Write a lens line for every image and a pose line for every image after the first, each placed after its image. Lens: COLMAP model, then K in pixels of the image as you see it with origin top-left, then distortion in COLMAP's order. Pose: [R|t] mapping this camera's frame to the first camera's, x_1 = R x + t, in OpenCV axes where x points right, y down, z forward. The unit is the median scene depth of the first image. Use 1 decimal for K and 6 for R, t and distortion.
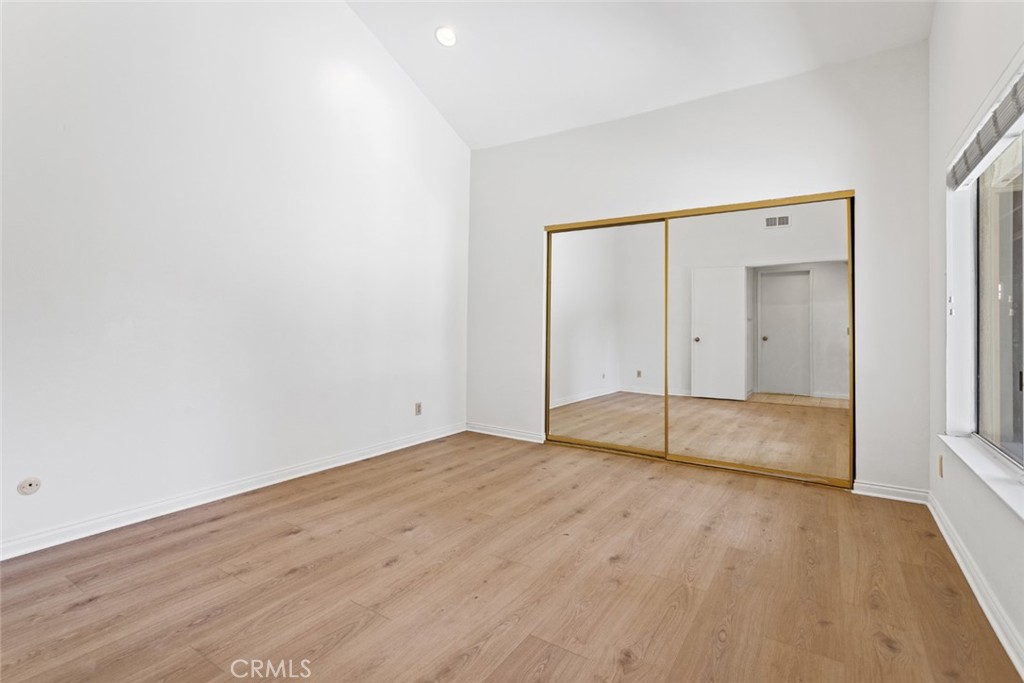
lens RADIAL K [[483.9, 0, 508.5], [0, 483.9, 332.7], [0, 0, 1]] dist [0.001180, 0.002537]
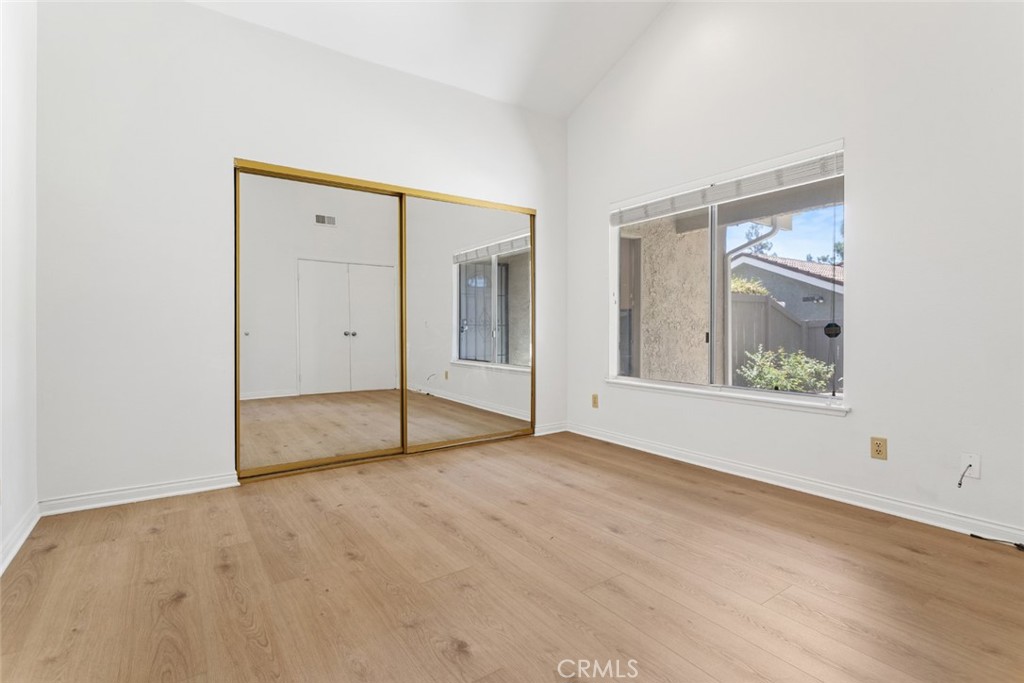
lens RADIAL K [[483.9, 0, 493.6], [0, 483.9, 329.8], [0, 0, 1]] dist [0.001180, 0.002537]
pose [[0.388435, -0.015917, 0.921339, -0.620536], [0.020589, 0.999751, 0.008591, 0.025753], [-0.921246, 0.015632, 0.388666, 0.643111]]
